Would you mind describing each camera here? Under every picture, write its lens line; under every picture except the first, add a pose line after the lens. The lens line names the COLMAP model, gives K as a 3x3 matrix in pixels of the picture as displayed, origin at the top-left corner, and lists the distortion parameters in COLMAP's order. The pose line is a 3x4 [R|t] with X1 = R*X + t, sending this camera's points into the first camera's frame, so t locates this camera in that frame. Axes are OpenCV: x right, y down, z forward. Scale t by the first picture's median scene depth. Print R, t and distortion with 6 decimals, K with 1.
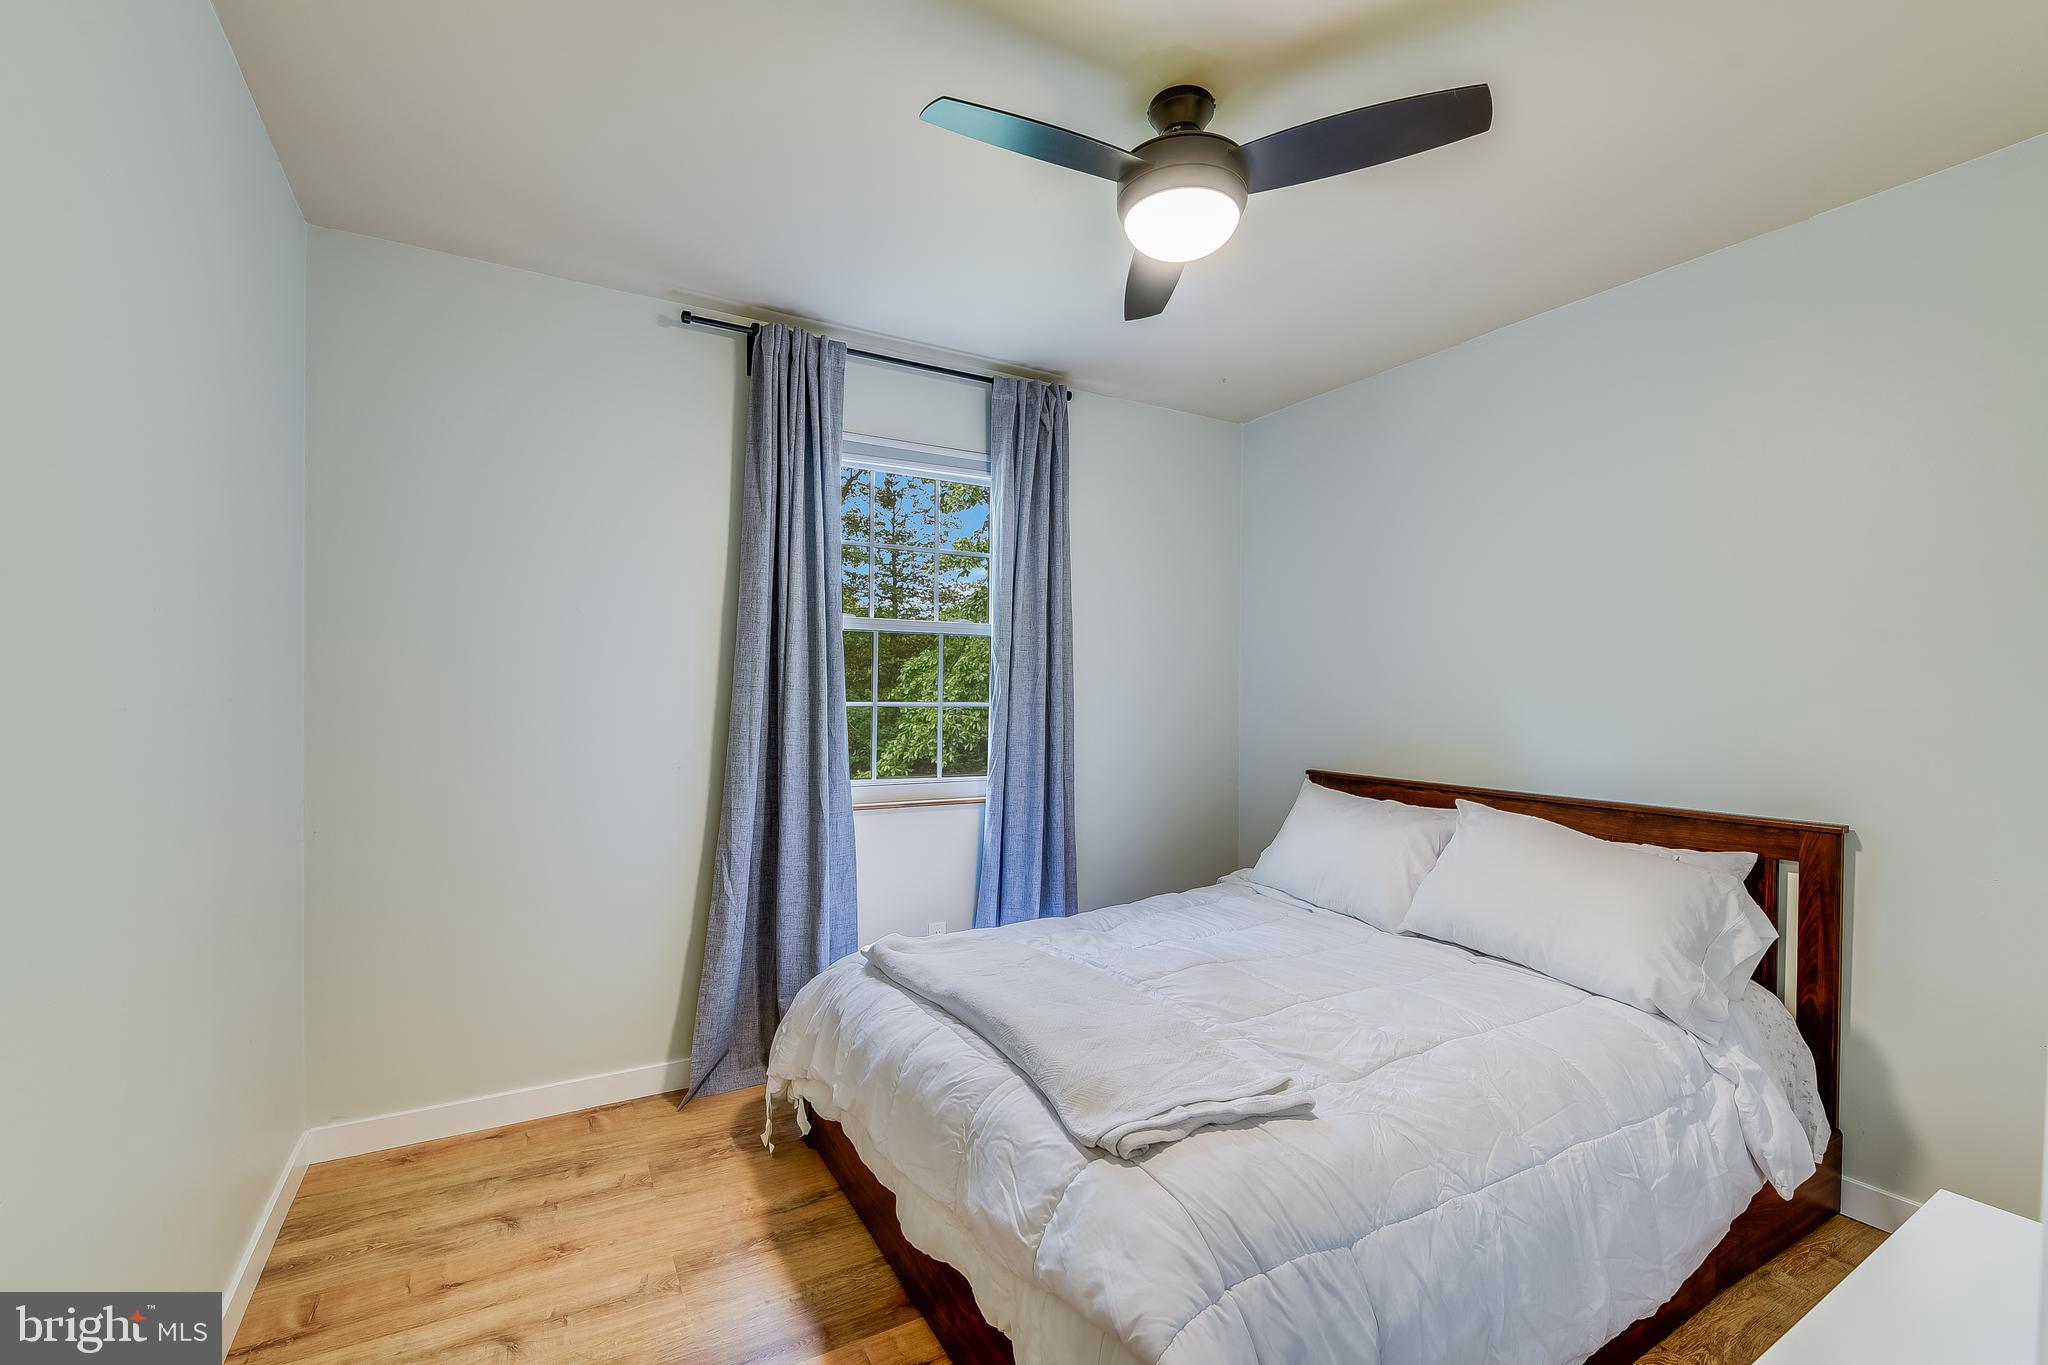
lens RADIAL K [[904.0, 0, 1019.3], [0, 904.0, 685.0], [0, 0, 1]] dist [0.043454, -0.000076]
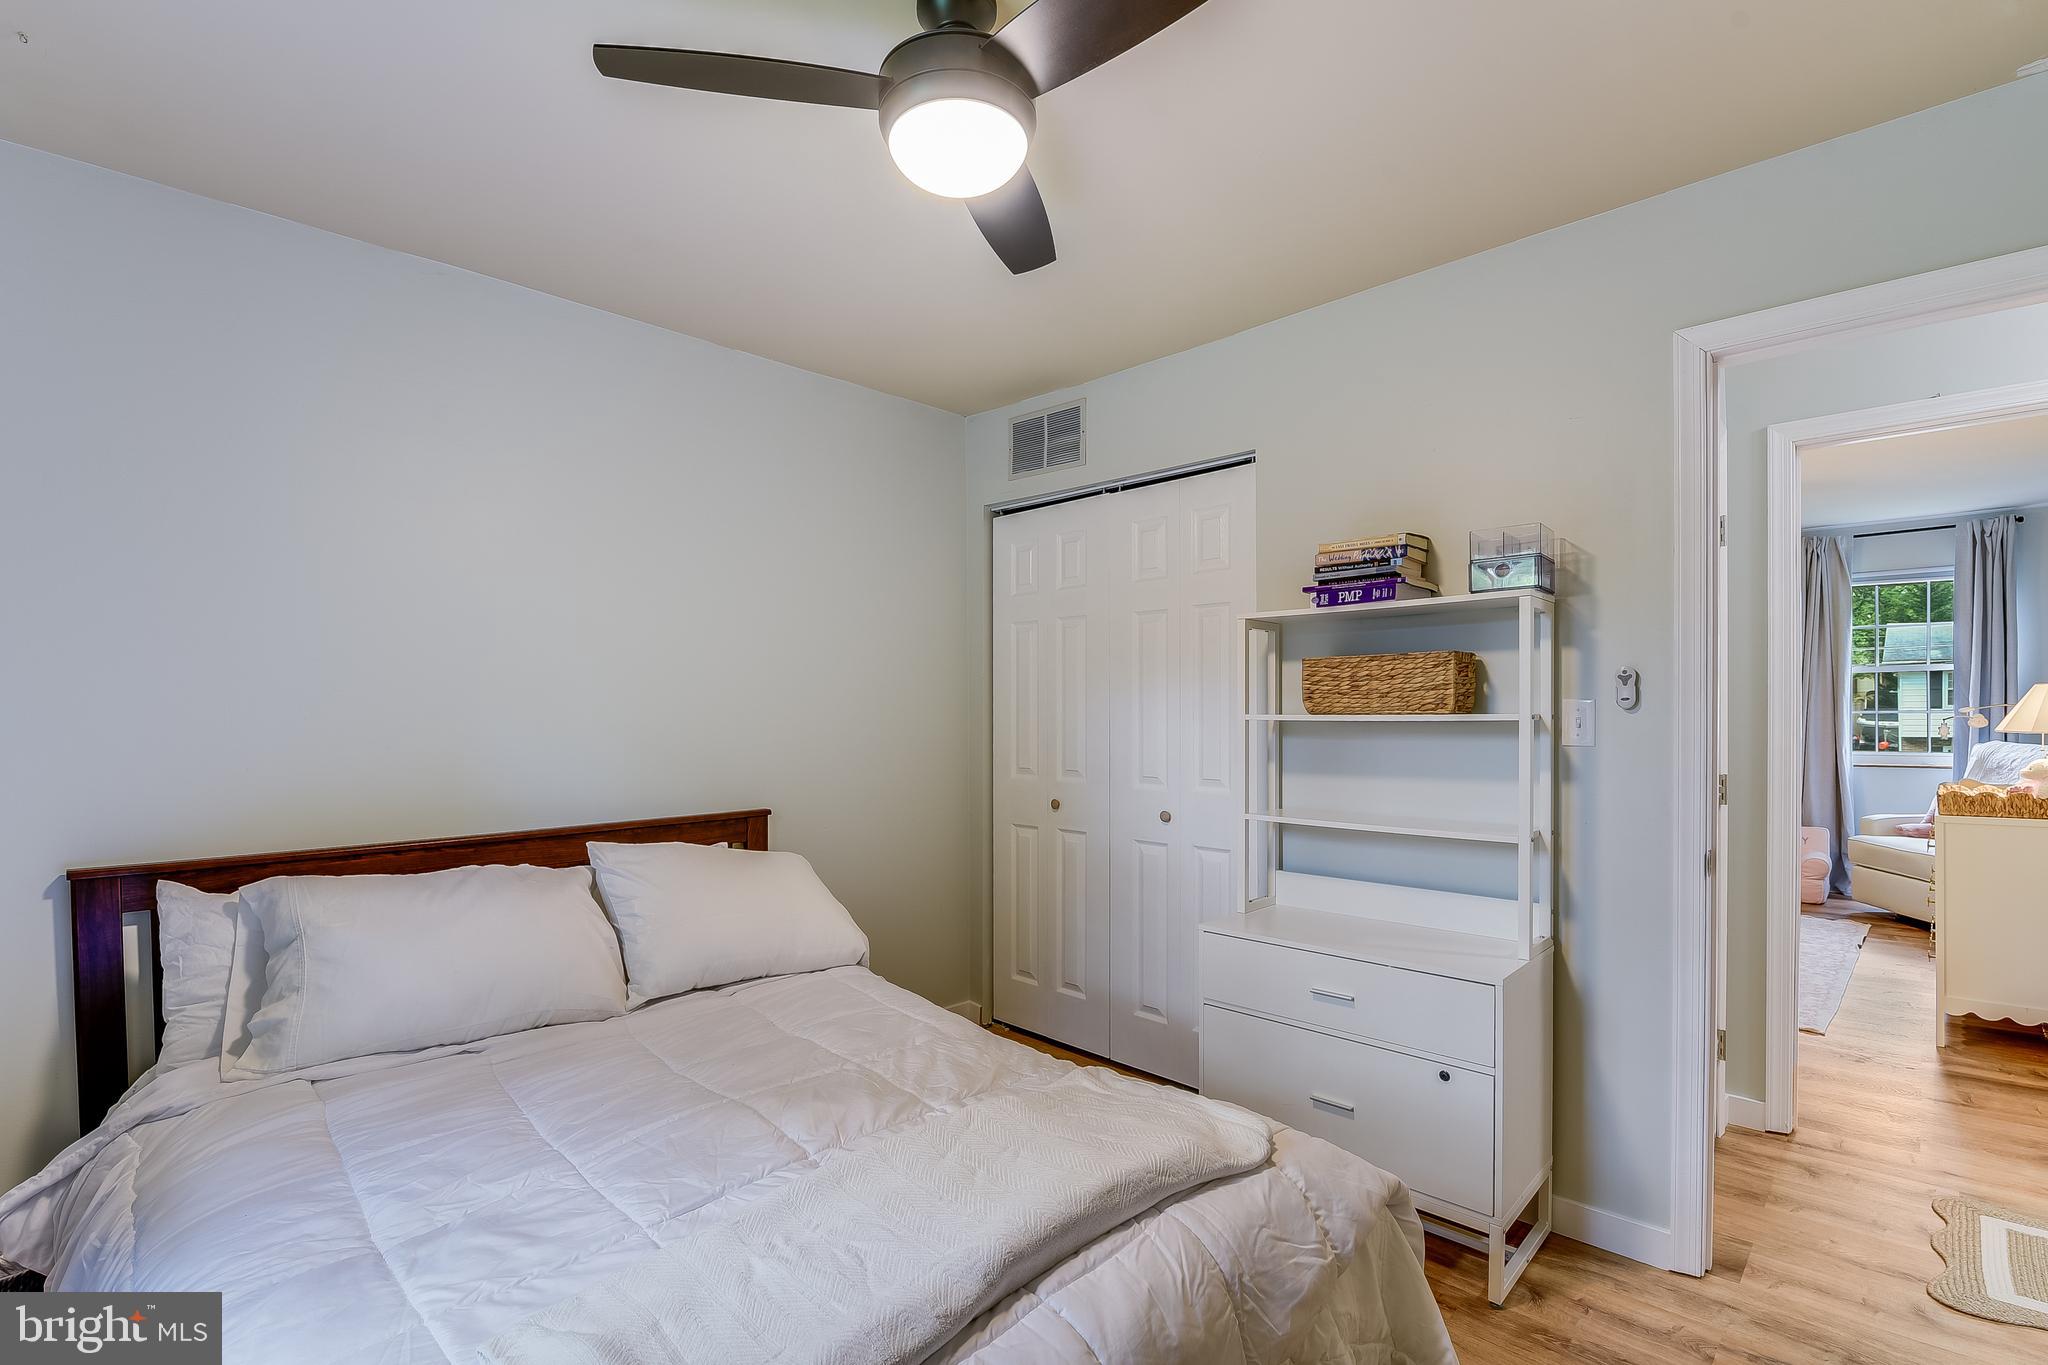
lens RADIAL K [[937.4, 0, 1023.3], [0, 937.4, 706.4], [0, 0, 1]] dist [-0.001599, -0.006742]
pose [[-0.278656, -0.008242, 0.960356, -0.673358], [-0.001644, 0.999966, 0.008105, -0.015504], [-0.960390, 0.000680, -0.278660, 1.212814]]
